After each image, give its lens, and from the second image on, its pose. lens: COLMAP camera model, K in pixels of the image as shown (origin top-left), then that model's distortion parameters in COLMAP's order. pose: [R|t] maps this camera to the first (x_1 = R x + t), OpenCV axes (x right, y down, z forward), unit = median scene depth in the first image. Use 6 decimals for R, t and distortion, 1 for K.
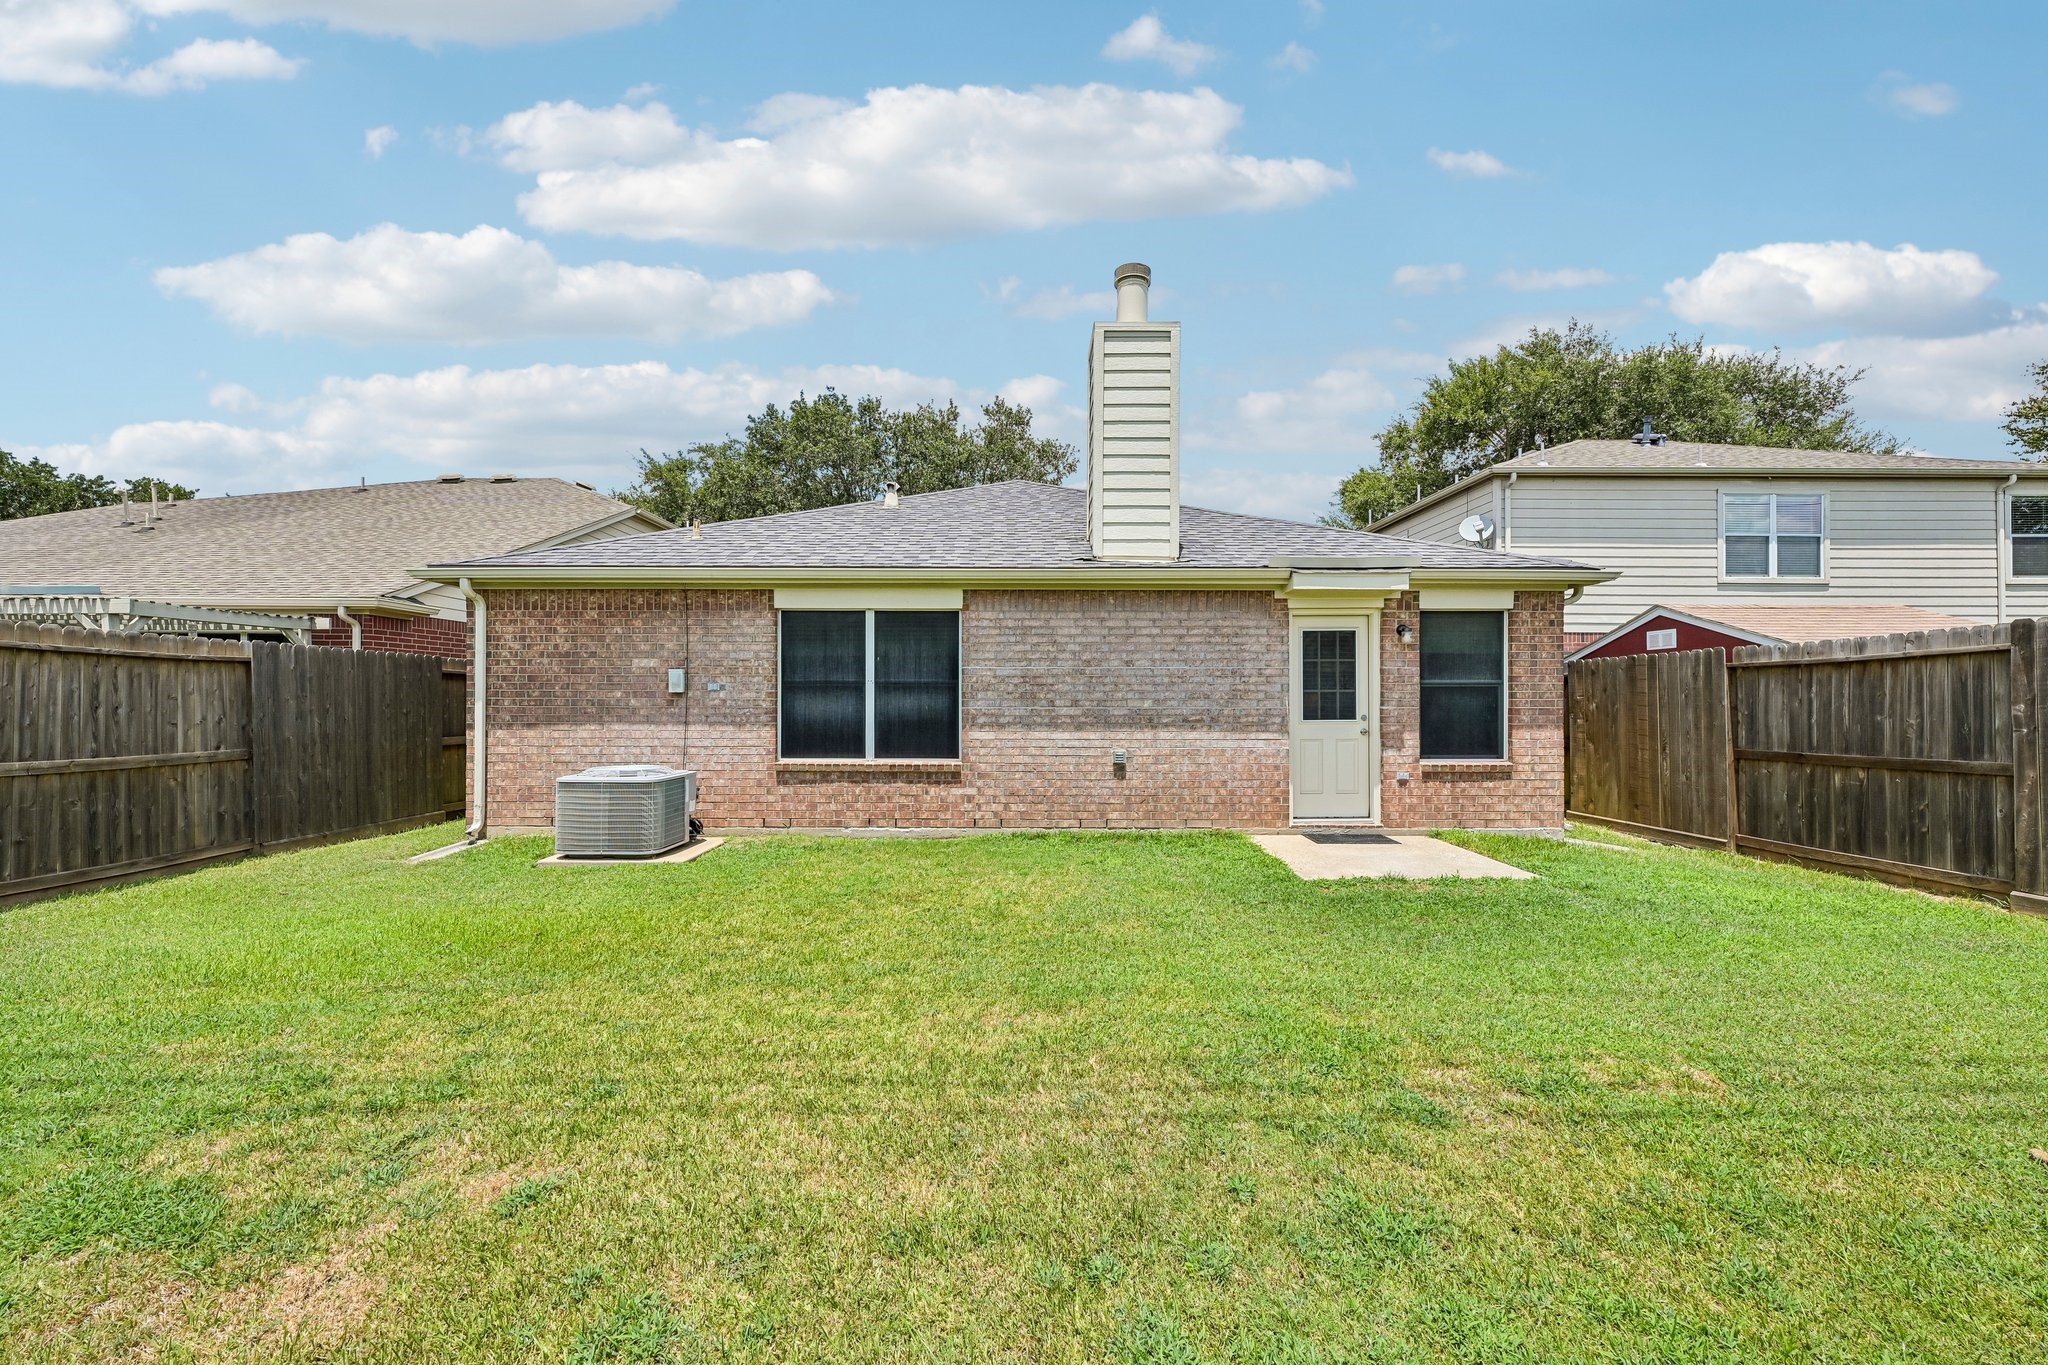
lens RADIAL K [[809.9, 0, 1023.8], [0, 809.9, 687.0], [0, 0, 1]] dist [-0.001198, 0.000036]
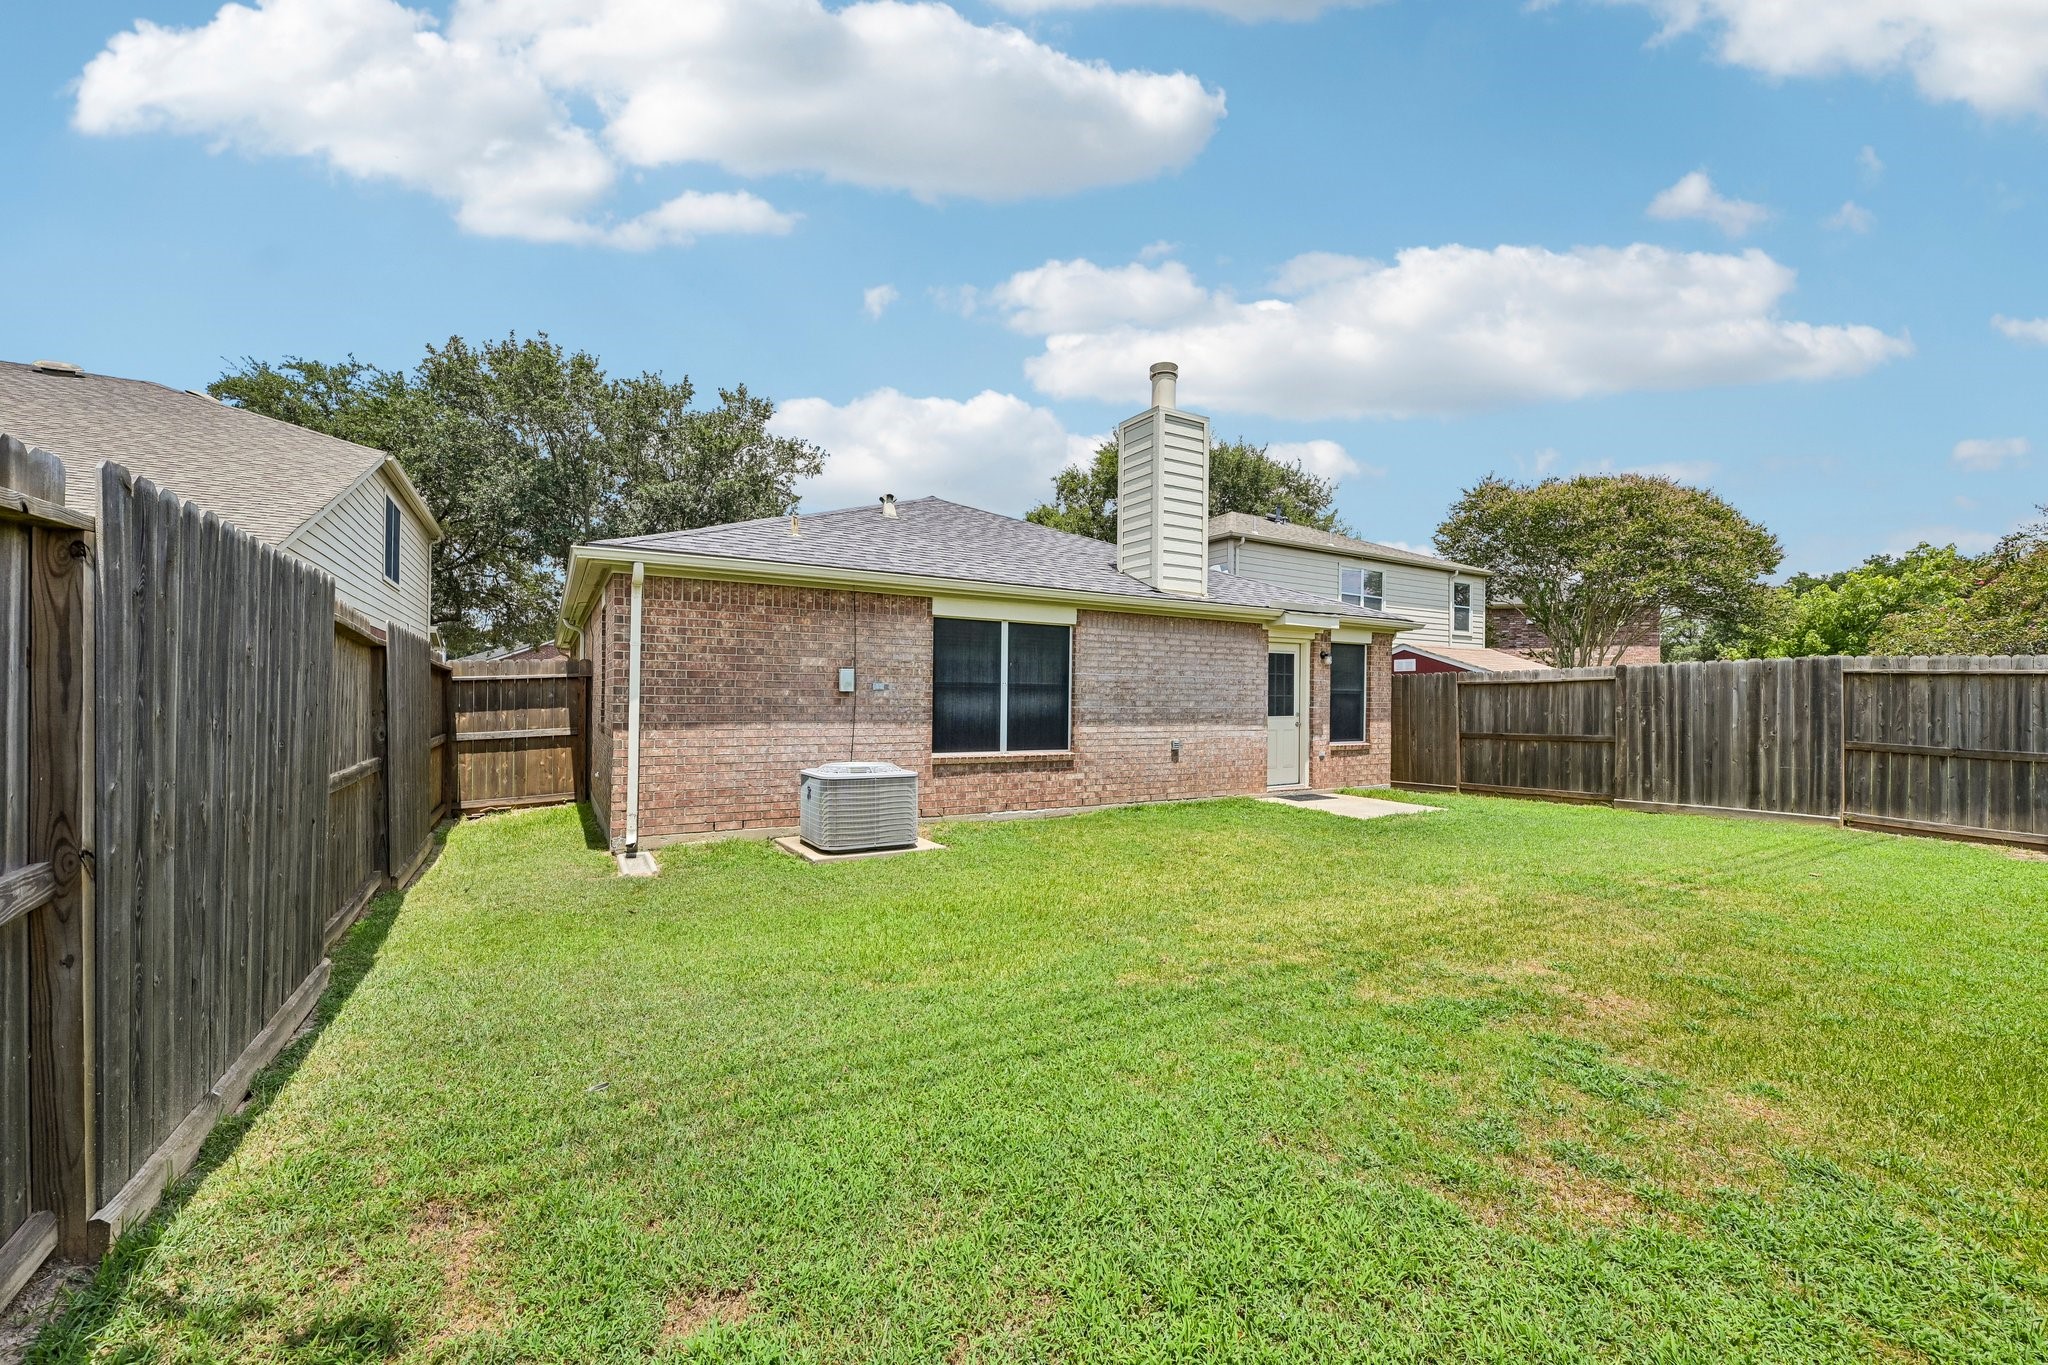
lens RADIAL K [[809.9, 0, 1023.8], [0, 809.9, 687.0], [0, 0, 1]] dist [-0.001198, 0.000036]
pose [[0.861942, 0.014672, 0.506794, -0.751500], [-0.014968, 0.999882, -0.003490, 0.001316], [-0.506785, -0.004578, 0.862060, 0.002503]]
